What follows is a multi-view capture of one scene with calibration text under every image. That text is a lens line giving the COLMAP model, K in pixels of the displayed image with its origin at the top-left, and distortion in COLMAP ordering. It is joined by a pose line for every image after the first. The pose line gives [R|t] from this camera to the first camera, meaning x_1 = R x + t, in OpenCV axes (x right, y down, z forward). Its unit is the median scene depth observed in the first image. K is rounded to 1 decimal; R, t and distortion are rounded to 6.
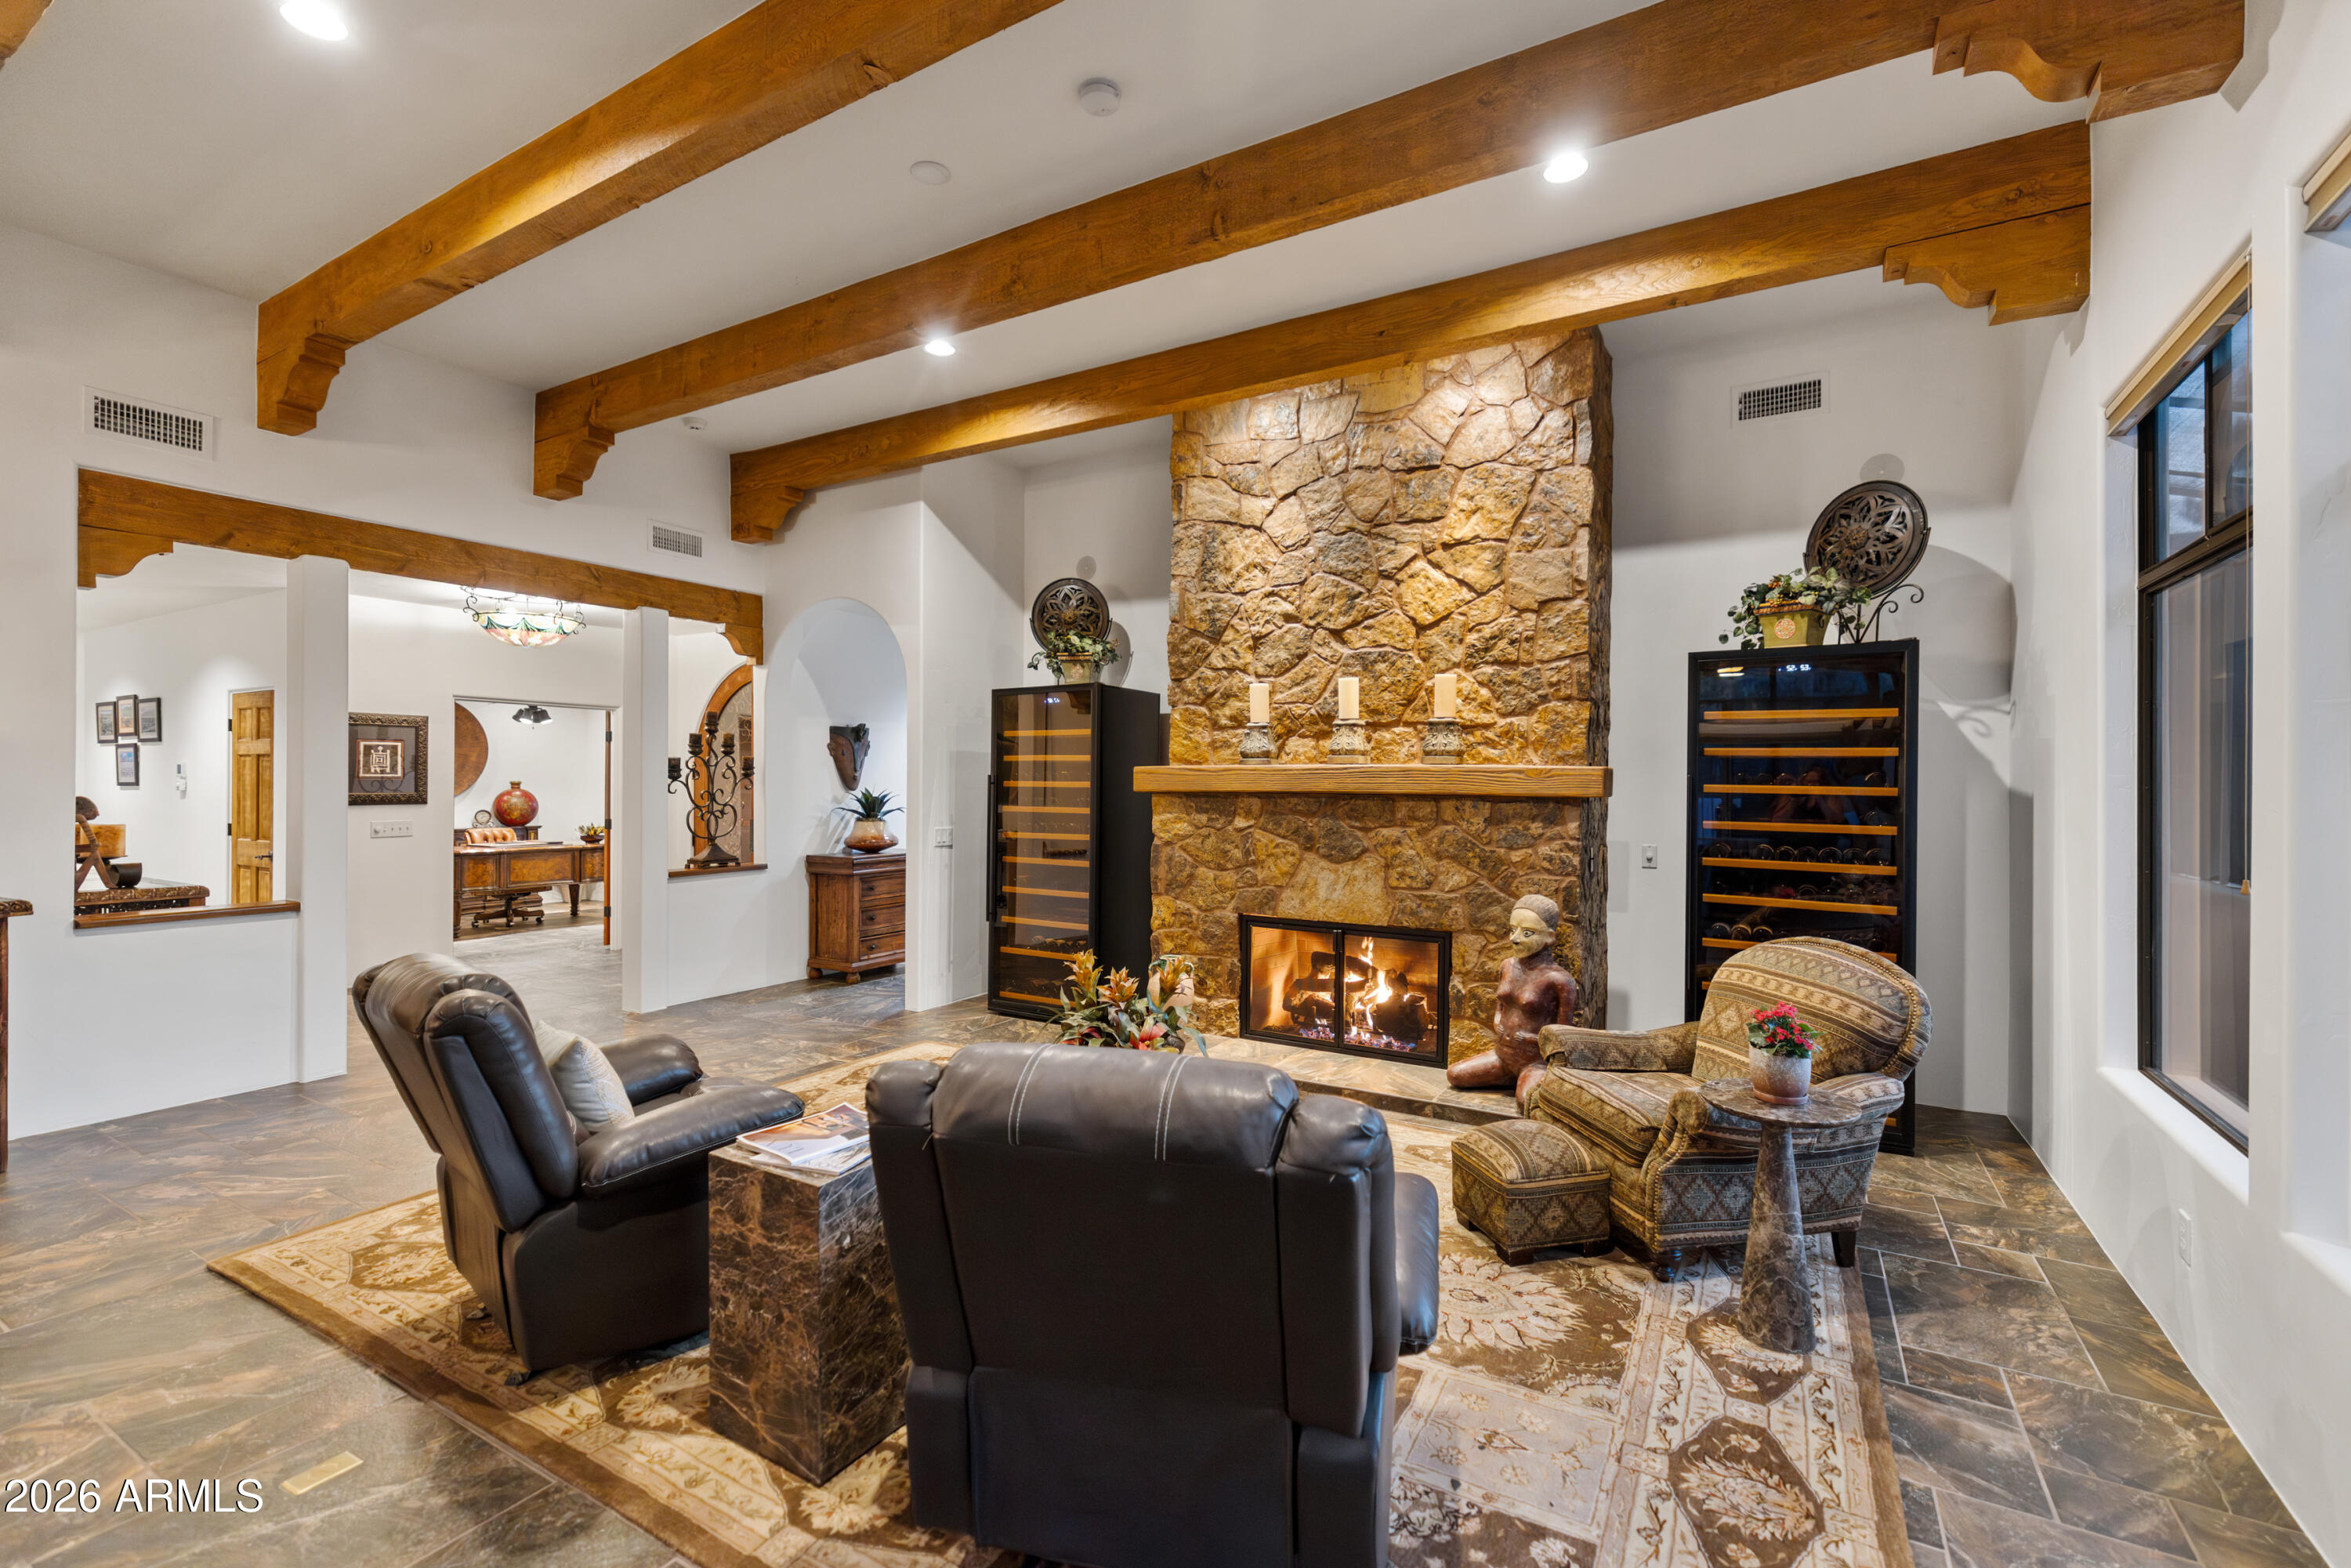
lens RADIAL K [[990.9, 0, 1175.5], [0, 990.9, 784.0], [0, 0, 1]] dist [-0.040729, 0.000185]
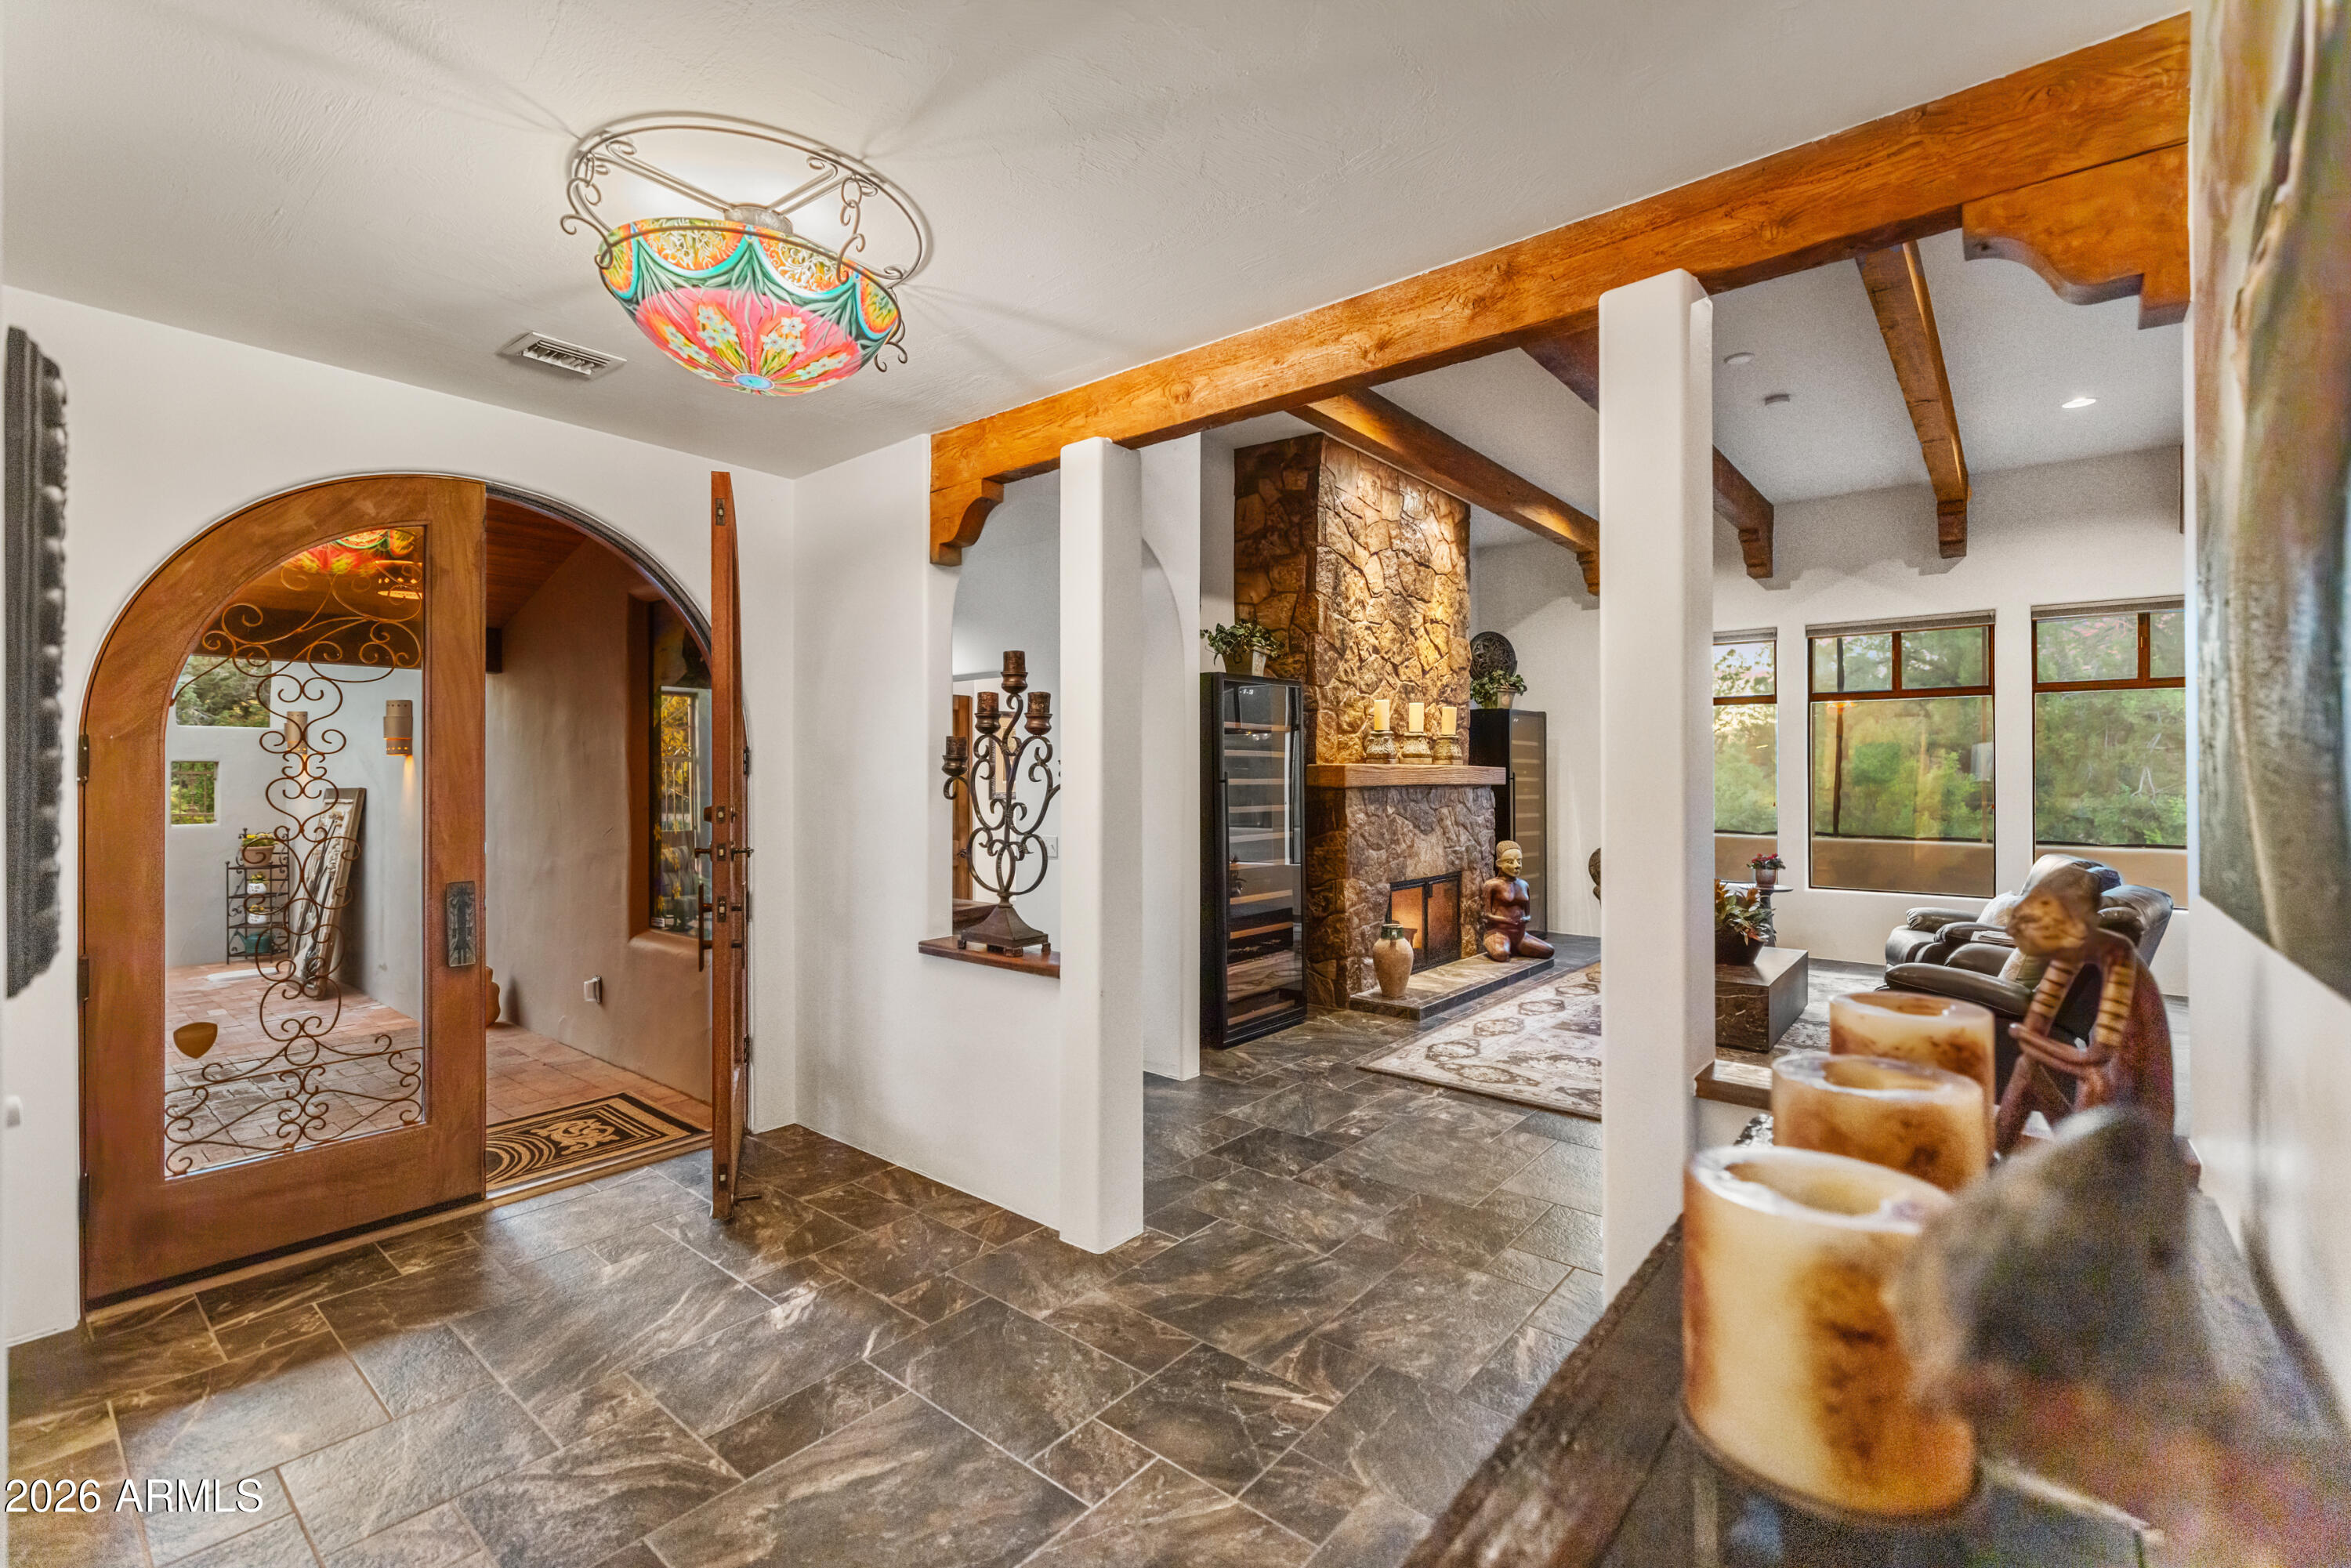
lens RADIAL K [[990.9, 0, 1175.5], [0, 990.9, 784.0], [0, 0, 1]] dist [-0.040729, 0.000185]
pose [[0.195316, -0.012387, 0.980662, -1.163853], [0.009518, 0.999897, 0.010734, -0.009174], [-0.980694, 0.007238, 0.195413, 0.978756]]
